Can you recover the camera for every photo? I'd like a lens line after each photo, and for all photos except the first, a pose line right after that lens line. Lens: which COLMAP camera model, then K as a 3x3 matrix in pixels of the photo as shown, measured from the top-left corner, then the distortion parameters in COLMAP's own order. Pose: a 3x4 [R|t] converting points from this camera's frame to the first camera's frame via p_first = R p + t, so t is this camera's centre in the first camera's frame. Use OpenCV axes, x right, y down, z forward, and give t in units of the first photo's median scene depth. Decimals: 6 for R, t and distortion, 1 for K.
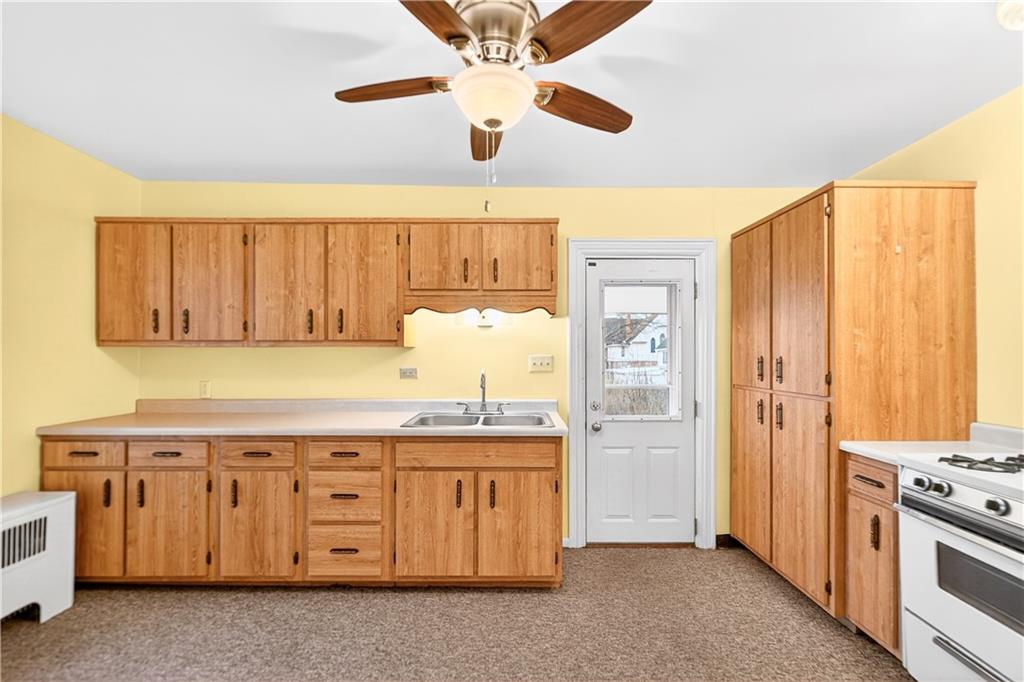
lens RADIAL K [[444.3, 0, 512.9], [0, 444.3, 347.4], [0, 0, 1]] dist [0.001918, 0.000134]
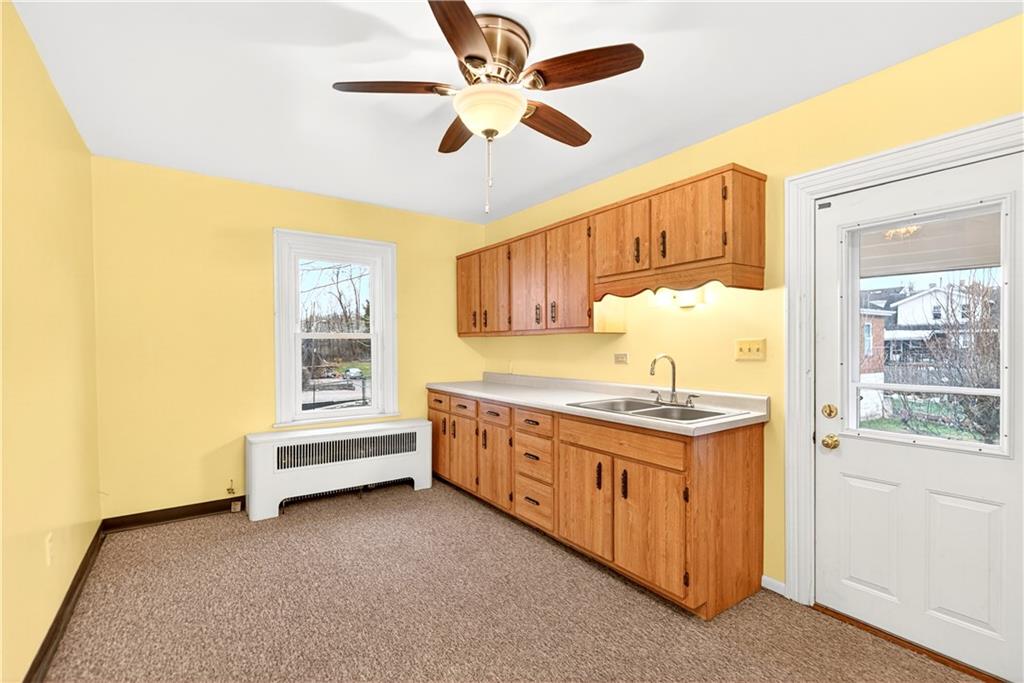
lens RADIAL K [[465.3, 0, 511.5], [0, 465.3, 348.3], [0, 0, 1]] dist [0.000246, -0.000173]
pose [[0.565758, 0.002355, -0.824568, 0.623963], [0.014716, 0.999808, 0.012953, 0.021323], [0.824440, -0.019462, 0.565615, 0.233108]]
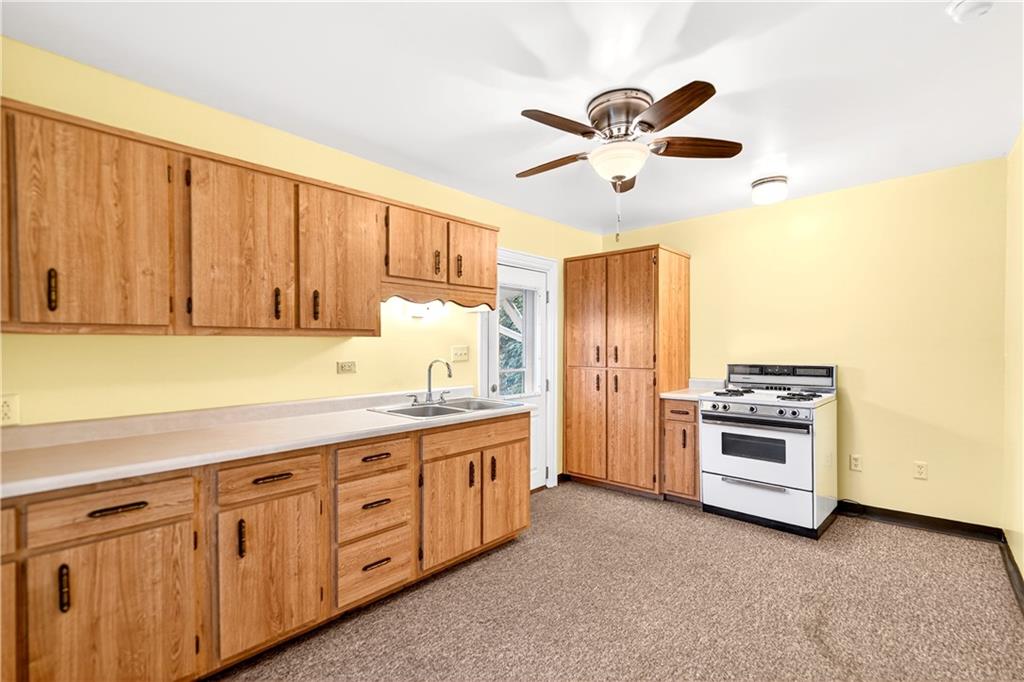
lens RADIAL K [[465.3, 0, 511.5], [0, 465.3, 347.8], [0, 0, 1]] dist [0.000246, -0.000173]
pose [[0.674571, -0.008032, 0.738167, -0.864316], [-0.006021, 0.999848, 0.016381, 0.003523], [-0.738186, -0.015494, 0.674420, 0.167689]]
